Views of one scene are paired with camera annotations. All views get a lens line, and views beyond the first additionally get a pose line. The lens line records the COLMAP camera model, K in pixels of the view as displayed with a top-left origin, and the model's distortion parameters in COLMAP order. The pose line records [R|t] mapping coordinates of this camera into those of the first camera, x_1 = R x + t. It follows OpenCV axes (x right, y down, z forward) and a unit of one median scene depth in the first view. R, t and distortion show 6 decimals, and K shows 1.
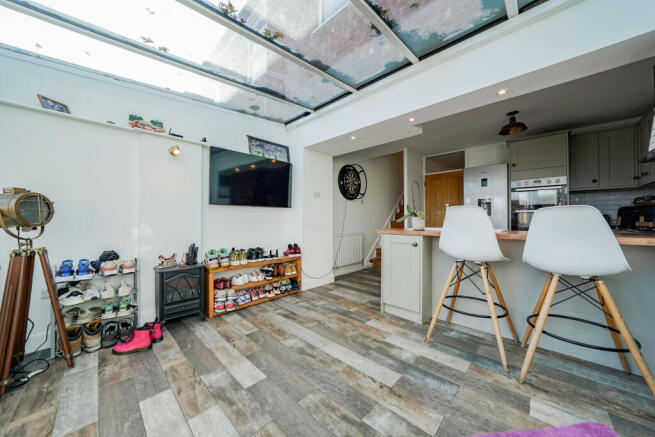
lens RADIAL K [[229.9, 0, 327.8], [0, 229.9, 218.0], [0, 0, 1]] dist [-0.014556, 0.001505]
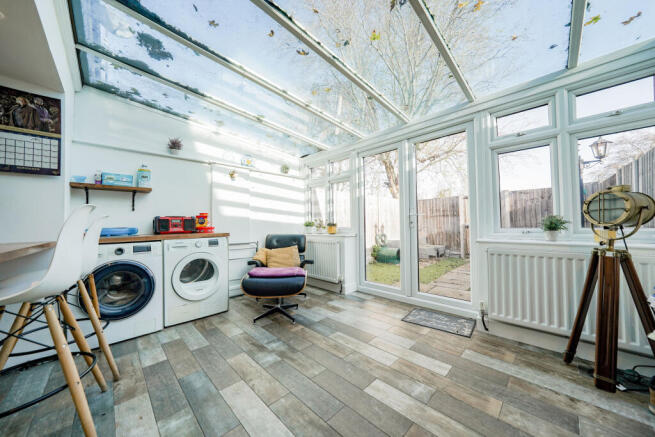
lens RADIAL K [[229.9, 0, 325.7], [0, 229.9, 219.3], [0, 0, 1]] dist [-0.014556, 0.001505]
pose [[-0.999209, 0.015804, 0.036495, -0.111902], [0.014560, 0.999311, -0.034127, 0.018419], [-0.037009, -0.033569, -0.998751, 1.378757]]
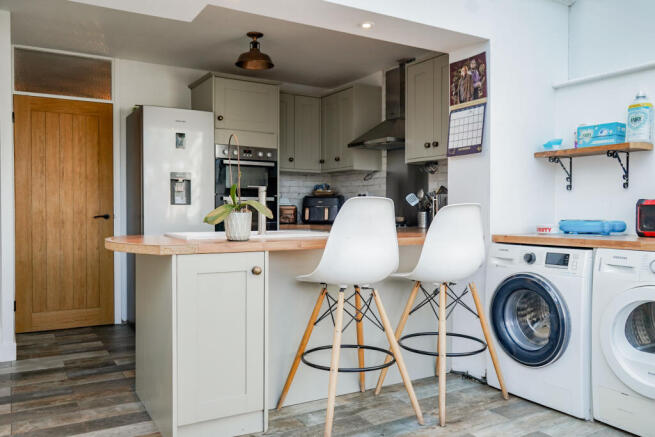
lens RADIAL K [[531.1, 0, 330.9], [0, 531.1, 219.9], [0, 0, 1]] dist [-0.001369, 0.010077]
pose [[0.259950, -0.022197, 0.965367, -0.691556], [-0.014771, 0.999527, 0.026960, -0.023798], [-0.965509, -0.021267, 0.259499, 0.615042]]
